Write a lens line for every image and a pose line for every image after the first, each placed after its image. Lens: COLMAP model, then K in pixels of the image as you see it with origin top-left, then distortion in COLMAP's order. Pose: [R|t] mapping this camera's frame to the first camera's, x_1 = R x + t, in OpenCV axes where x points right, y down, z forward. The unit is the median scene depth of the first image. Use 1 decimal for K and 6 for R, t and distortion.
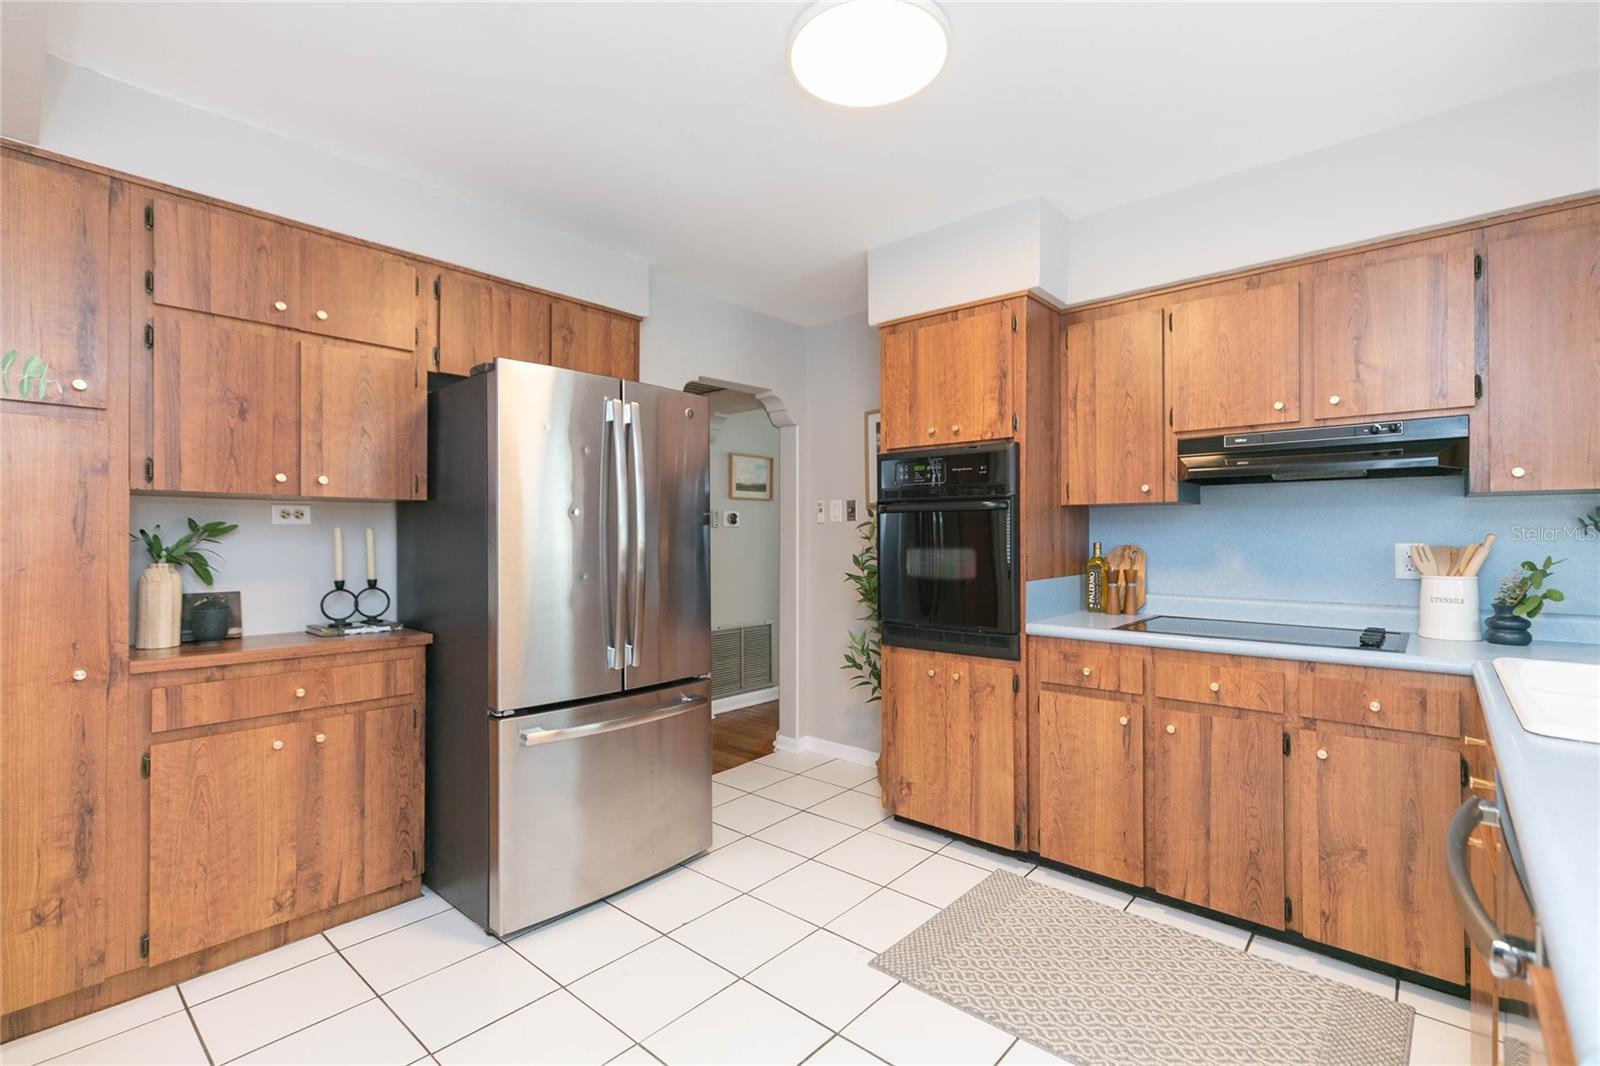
lens RADIAL K [[732.0, 0, 802.9], [0, 732.0, 535.4], [0, 0, 1]] dist [0.001517, -0.001388]
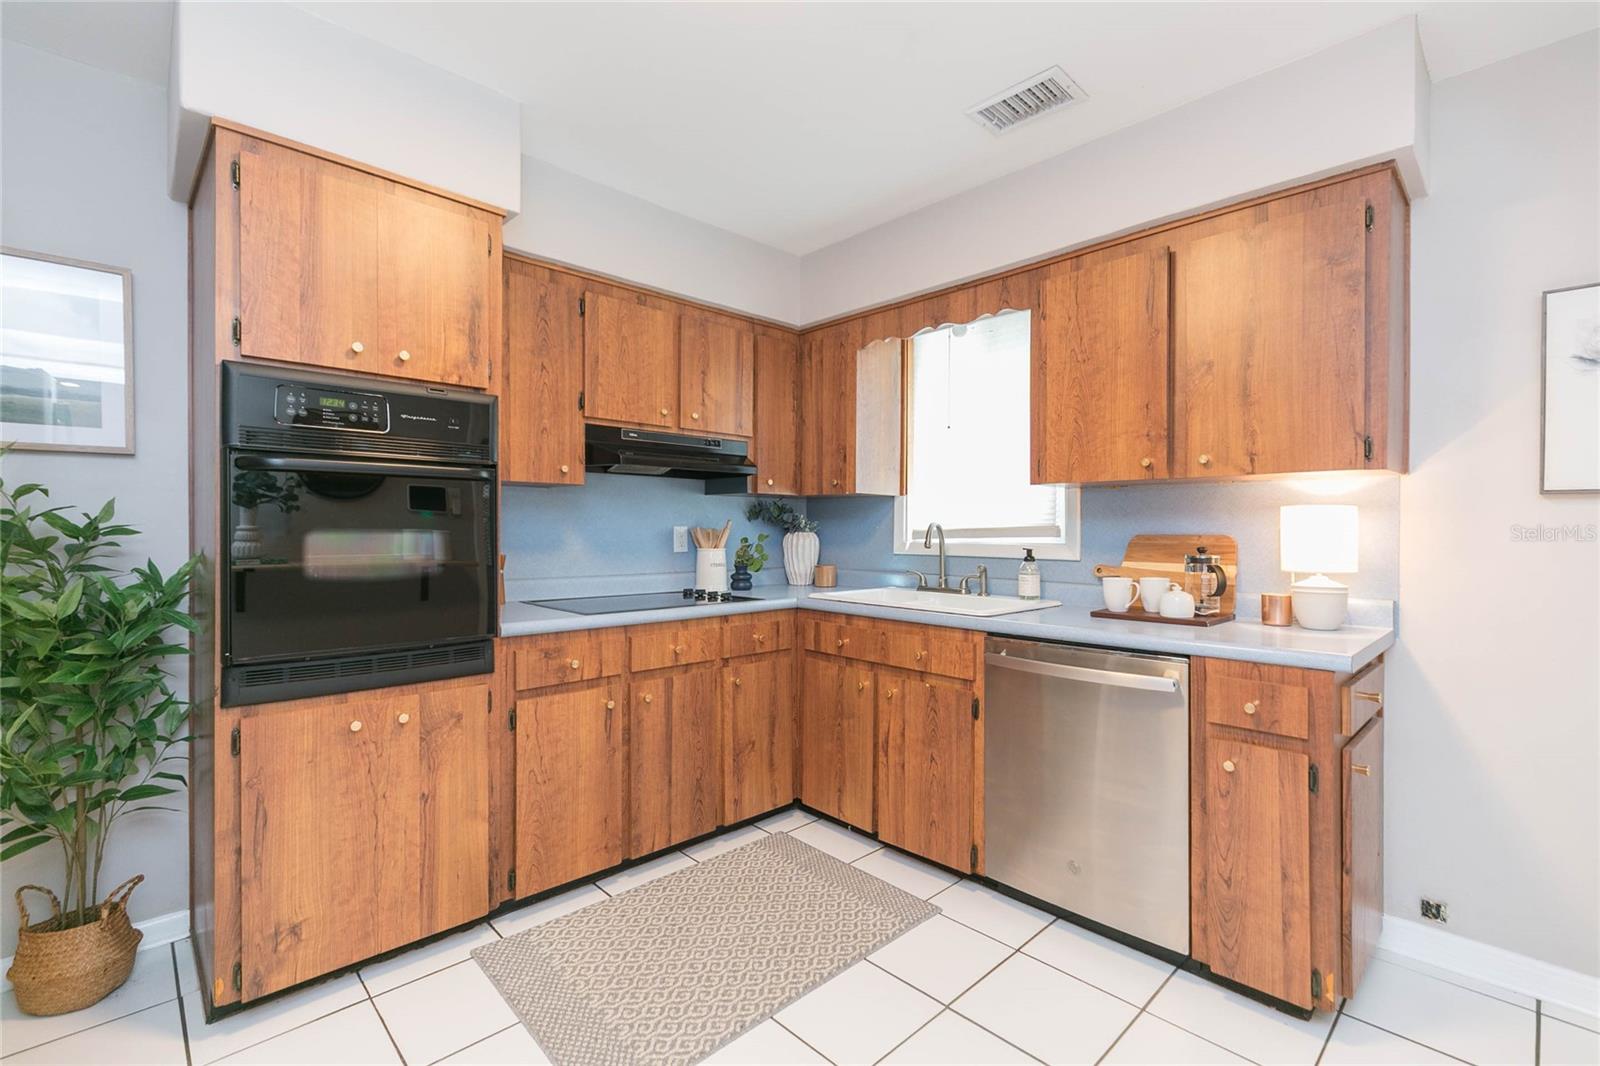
lens RADIAL K [[732.0, 0, 804.6], [0, 732.0, 533.1], [0, 0, 1]] dist [0.001517, -0.001388]
pose [[0.052996, -0.002525, 0.998592, -0.502771], [-0.004718, 0.999985, 0.002779, 0.017208], [-0.998584, -0.004859, 0.052983, 0.651004]]
